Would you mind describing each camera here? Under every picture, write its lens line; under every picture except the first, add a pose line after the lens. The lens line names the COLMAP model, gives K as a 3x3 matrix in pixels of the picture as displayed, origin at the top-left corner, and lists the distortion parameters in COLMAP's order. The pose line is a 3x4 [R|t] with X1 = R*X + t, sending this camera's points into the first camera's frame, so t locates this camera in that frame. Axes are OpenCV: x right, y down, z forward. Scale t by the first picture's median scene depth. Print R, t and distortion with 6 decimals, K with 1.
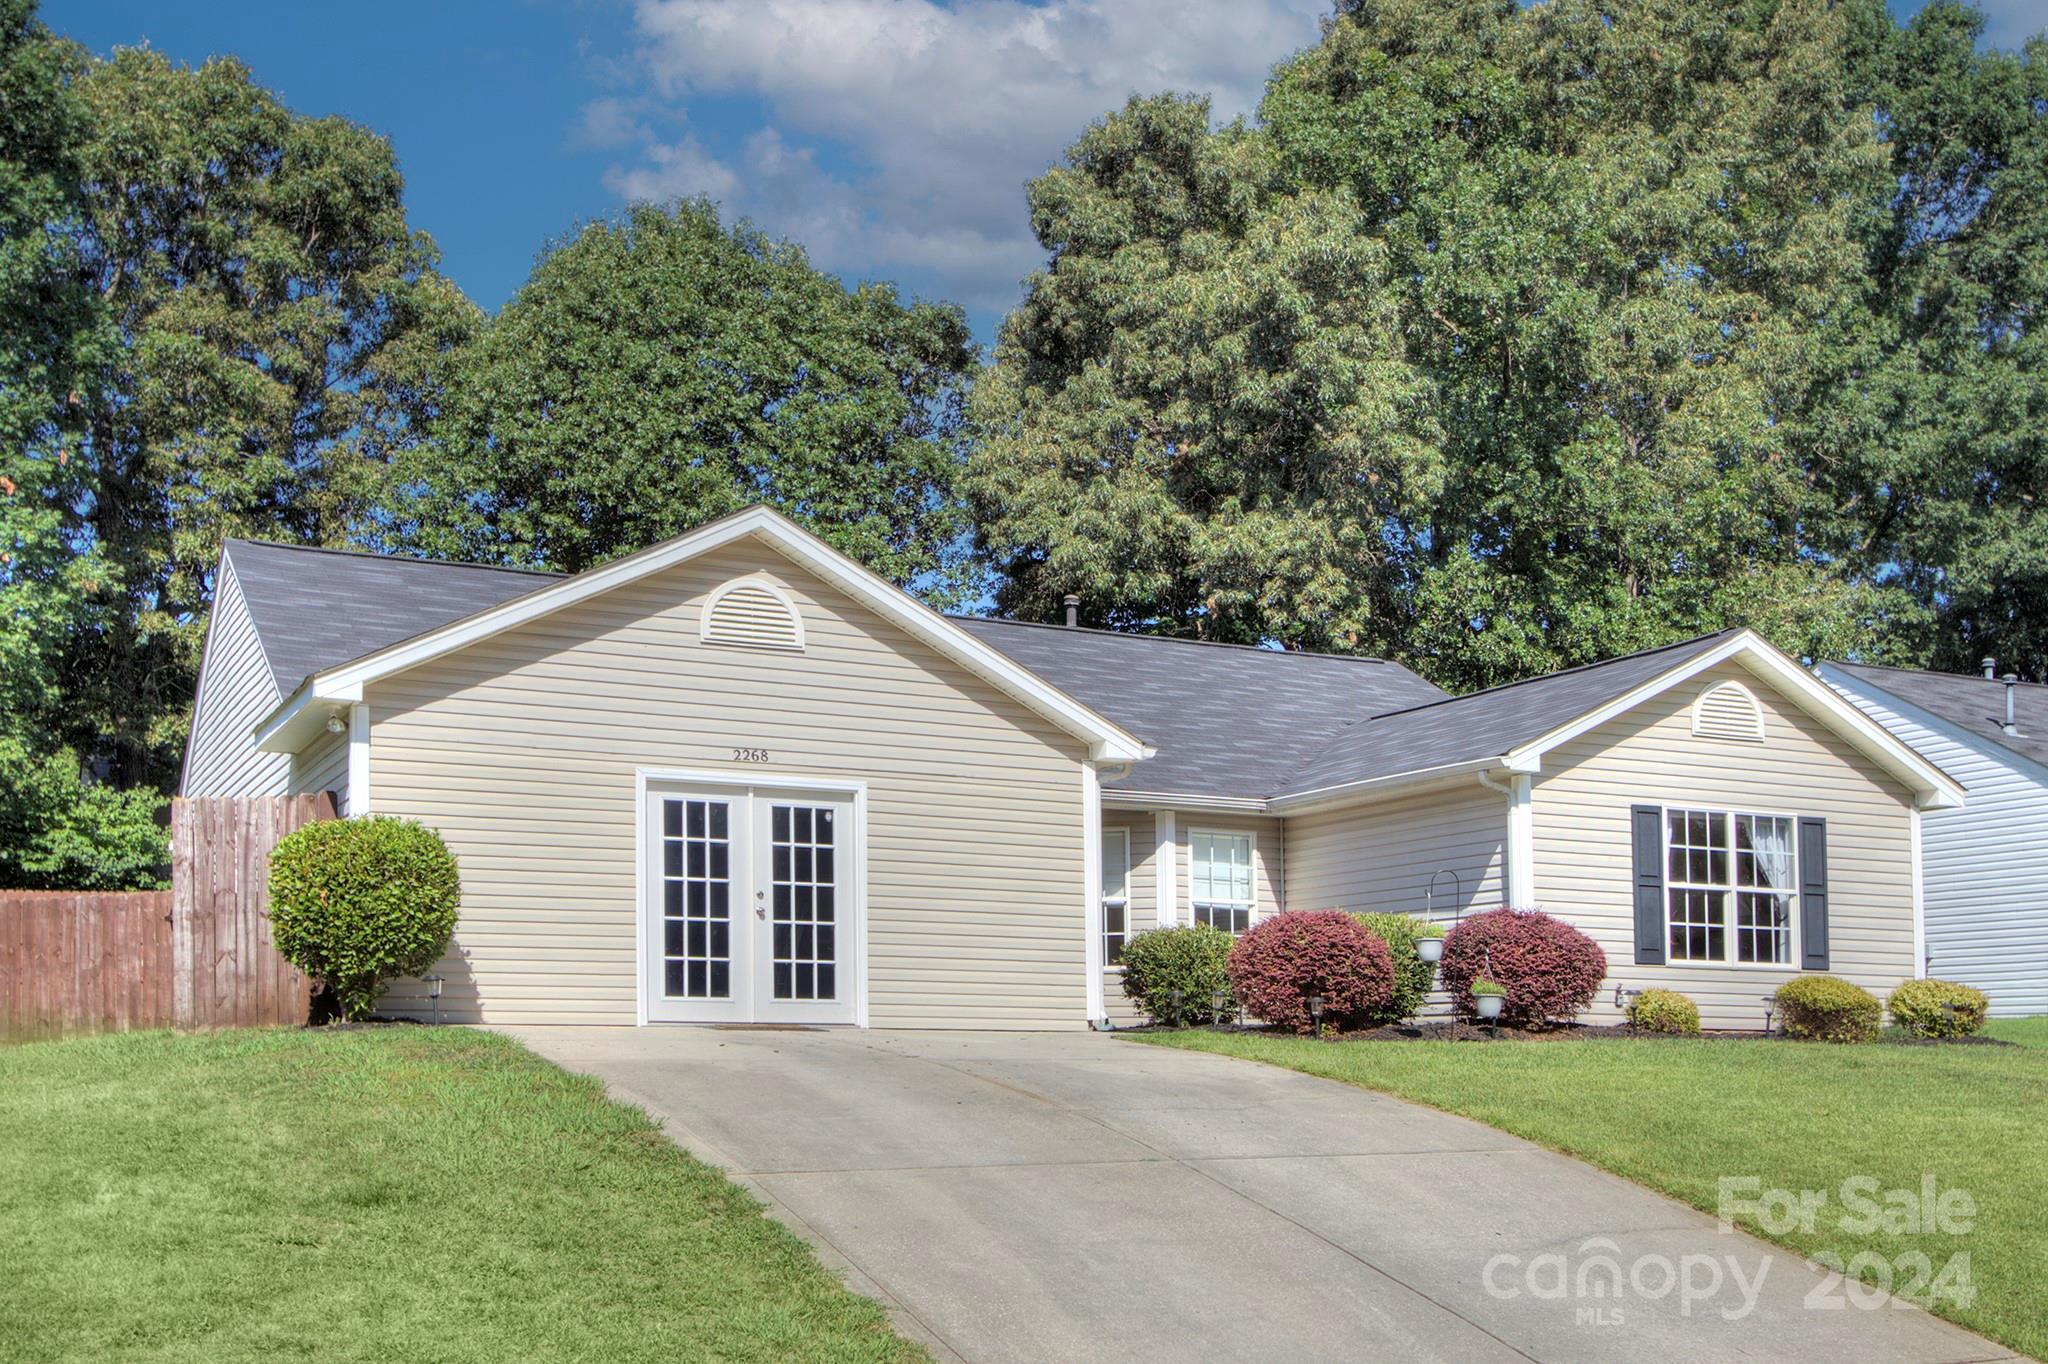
lens RADIAL K [[2260.1, 0, 977.4], [0, 2260.1, 678.1], [0, 0, 1]] dist [0.033651, -0.002903]
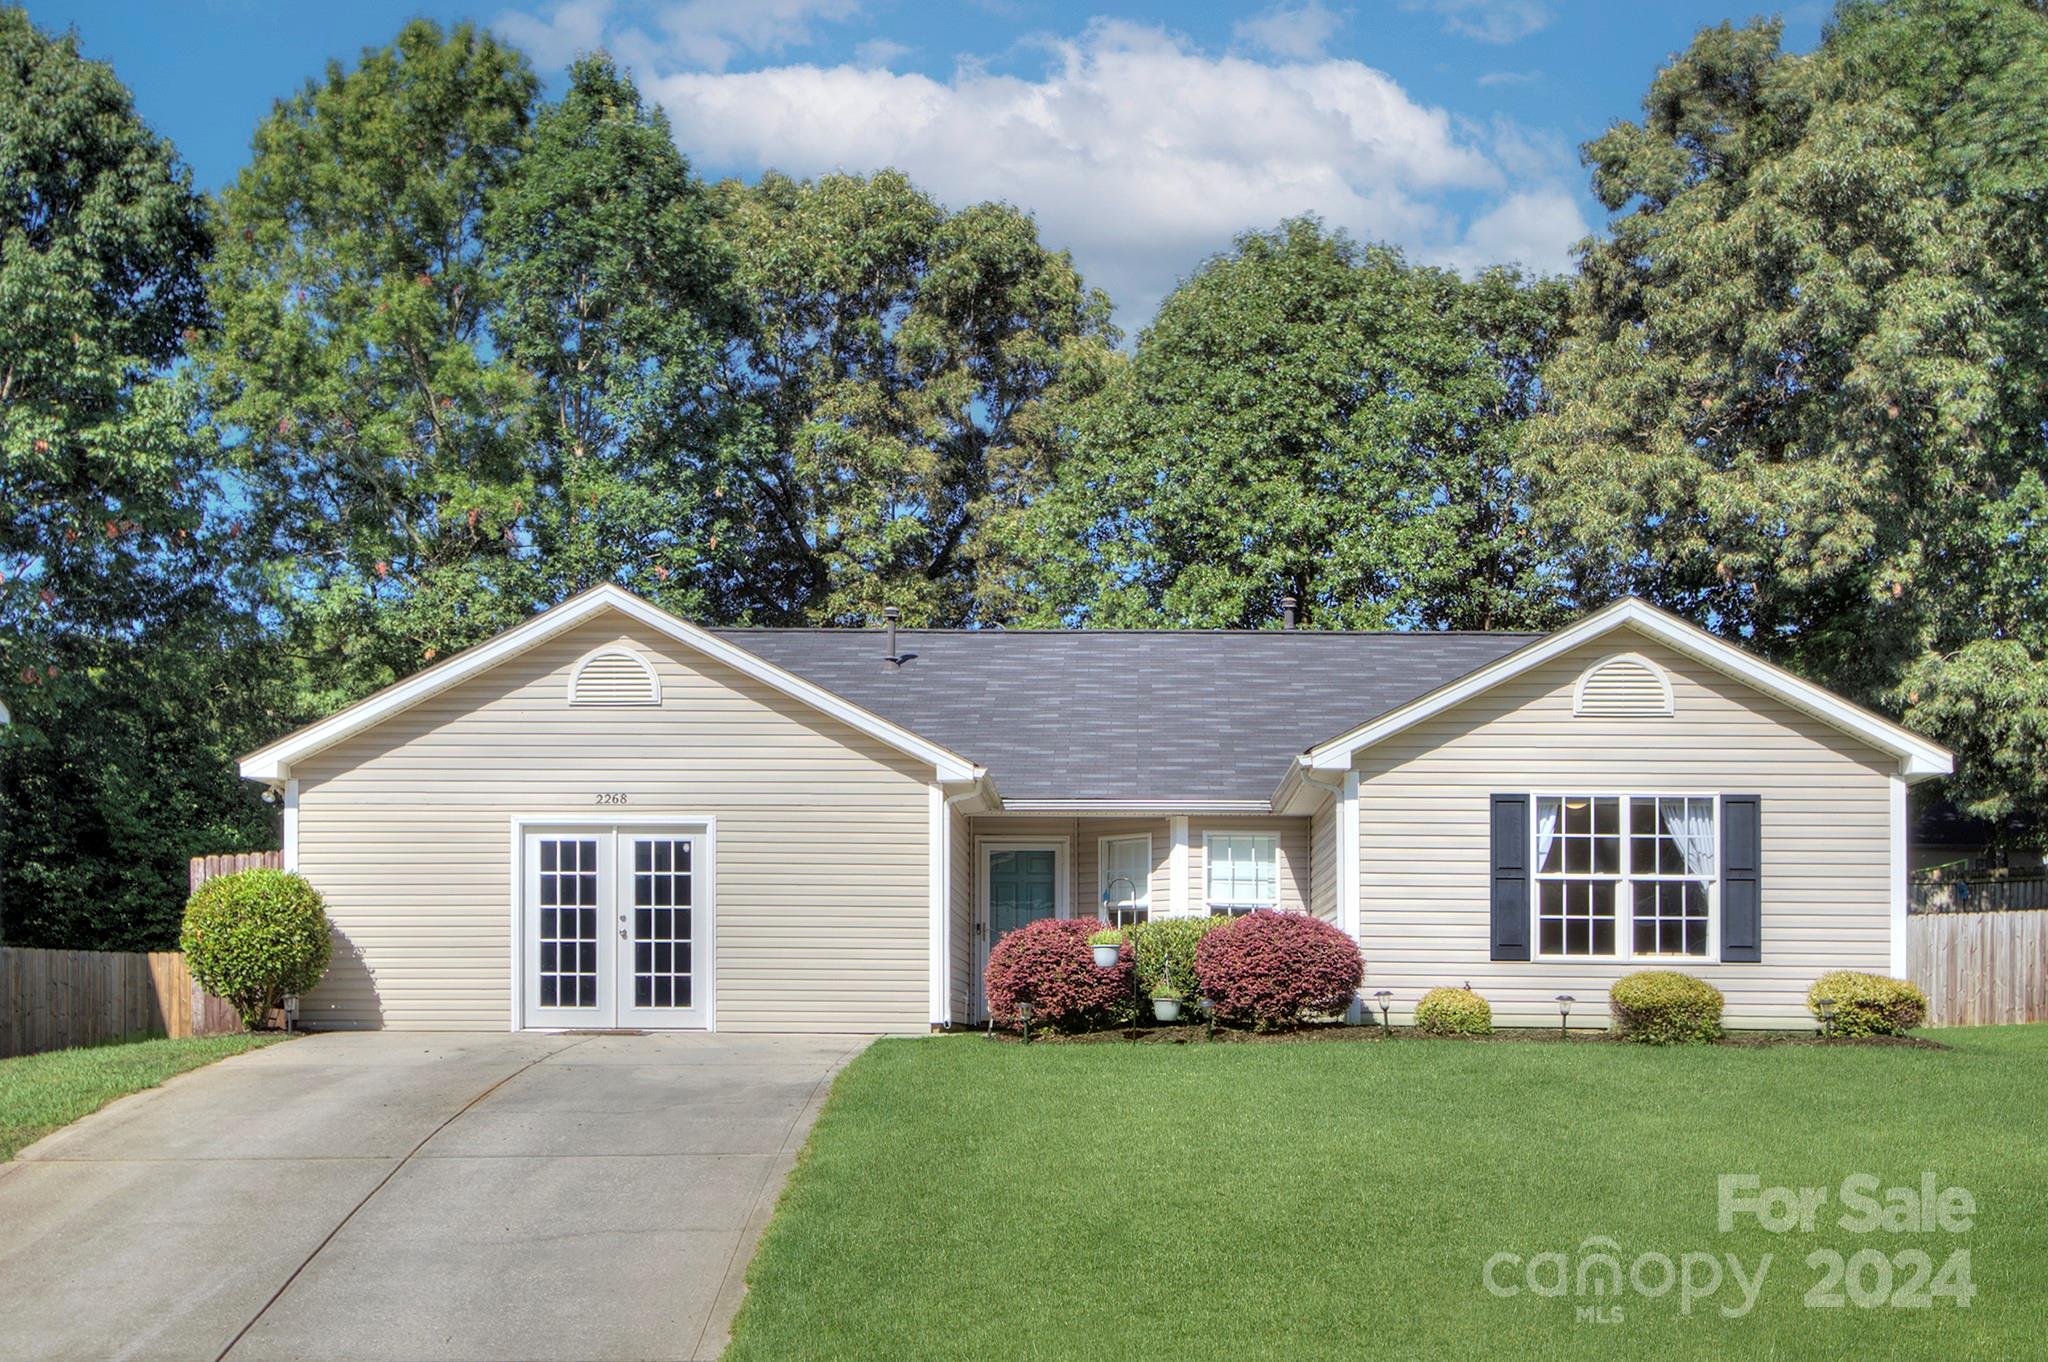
lens RADIAL K [[2157.5, 0, 1021.1], [0, 2157.5, 812.8], [0, 0, 1]] dist [0.010665, -0.045502]
pose [[0.882239, -0.047273, -0.468423, 0.537017], [0.079718, 0.995579, 0.049668, 0.002784], [0.464004, -0.081161, 0.882107, 0.107618]]
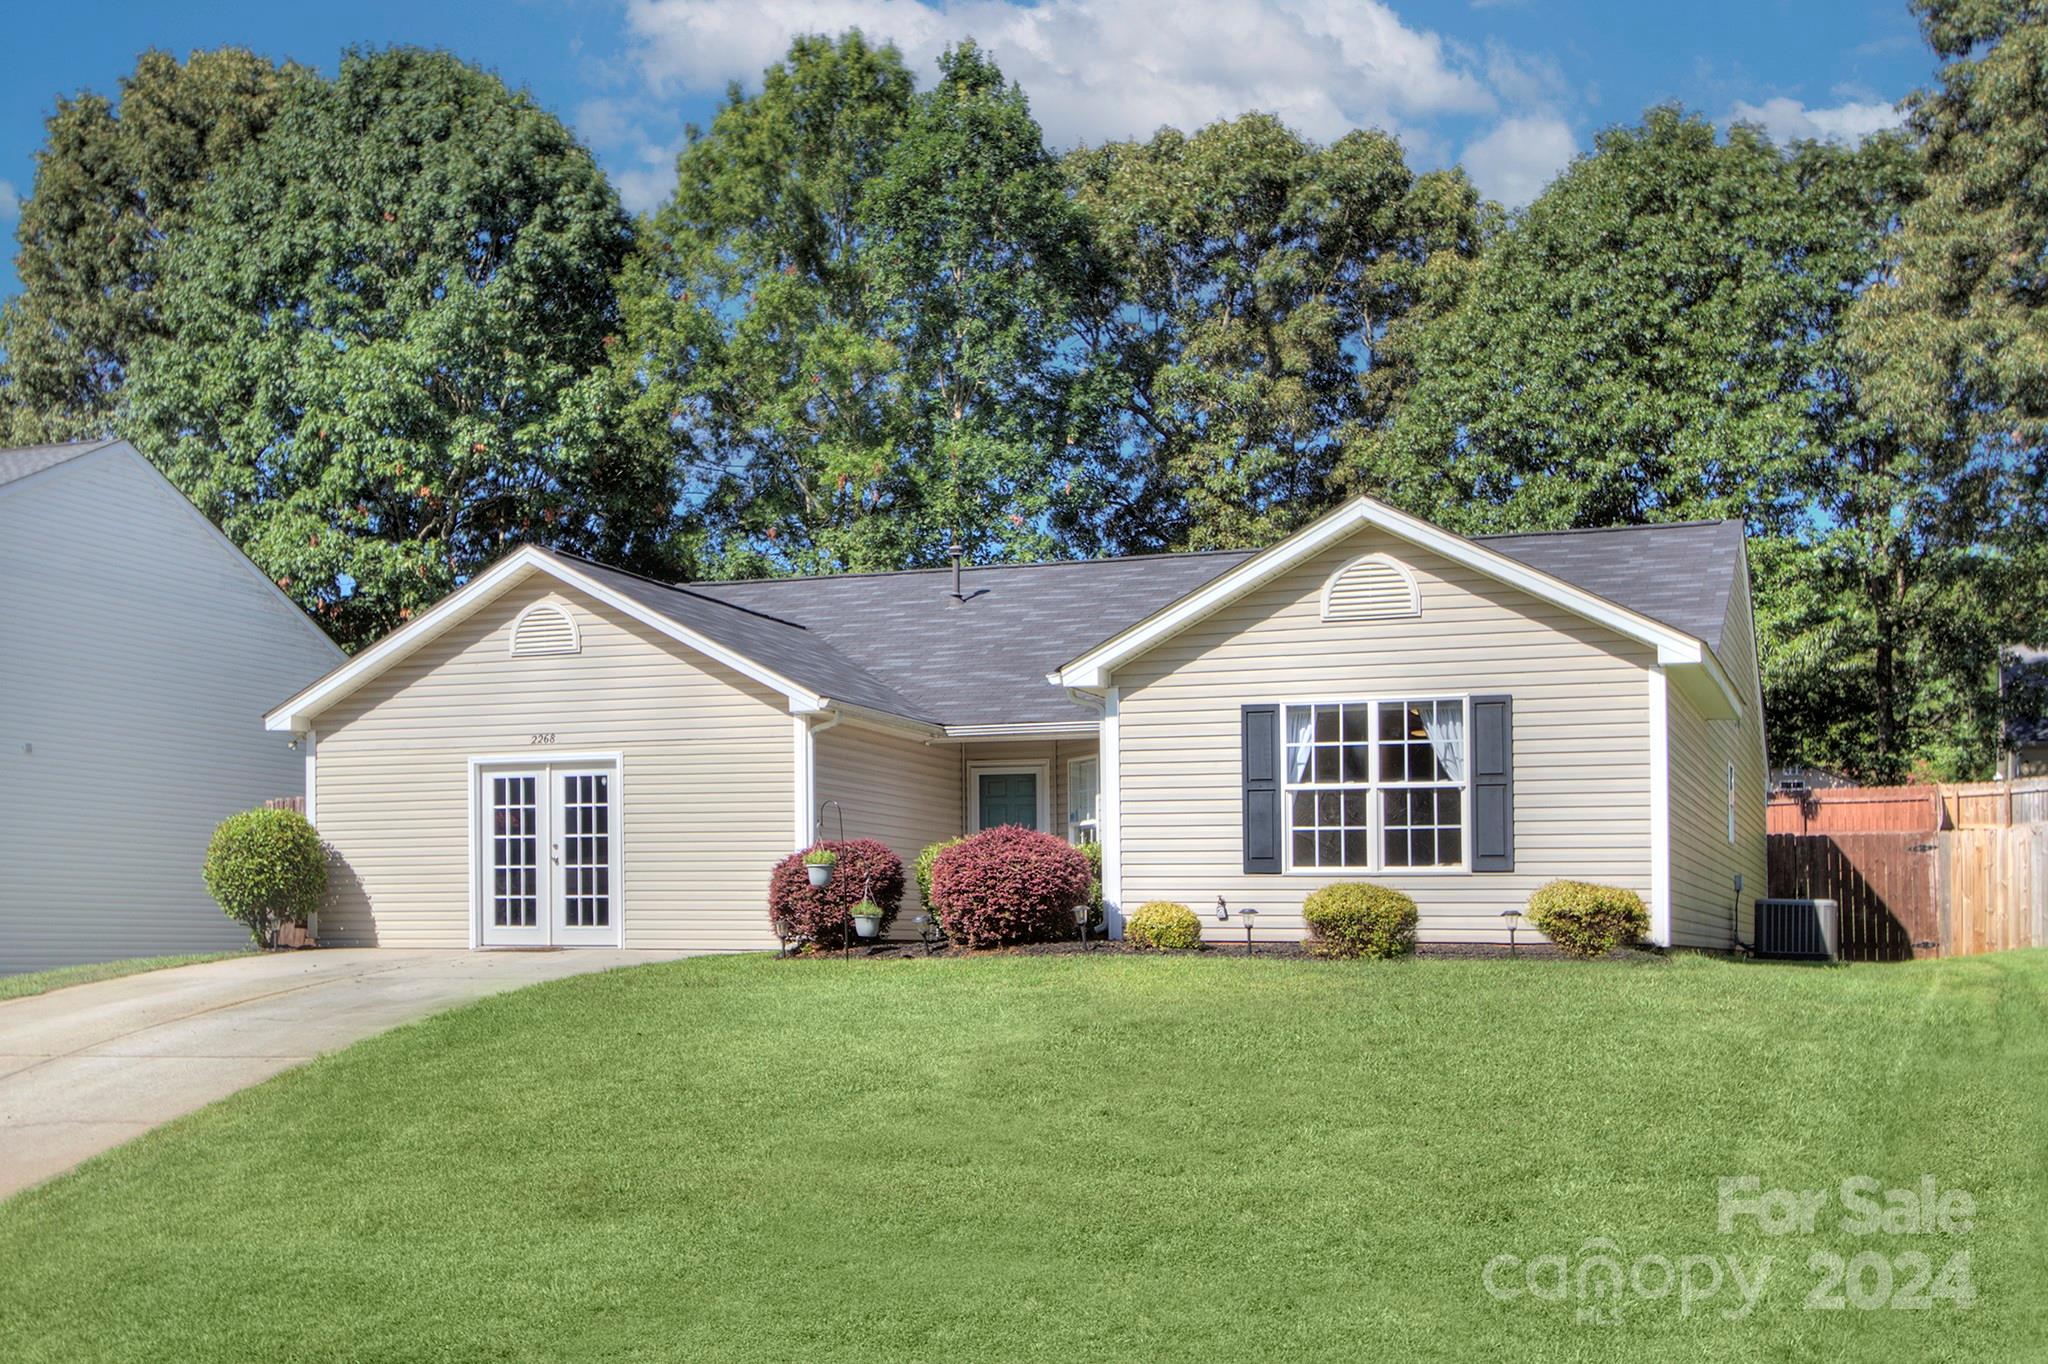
lens RADIAL K [[2118.8, 0, 1024.0], [0, 2118.8, 682.0], [0, 0, 1]] dist [0.009360, -0.035443]
pose [[0.674887, -0.094877, -0.731796, 0.868141], [0.124719, 0.992099, -0.013605, 0.046745], [0.727305, -0.082087, 0.681387, 0.334991]]
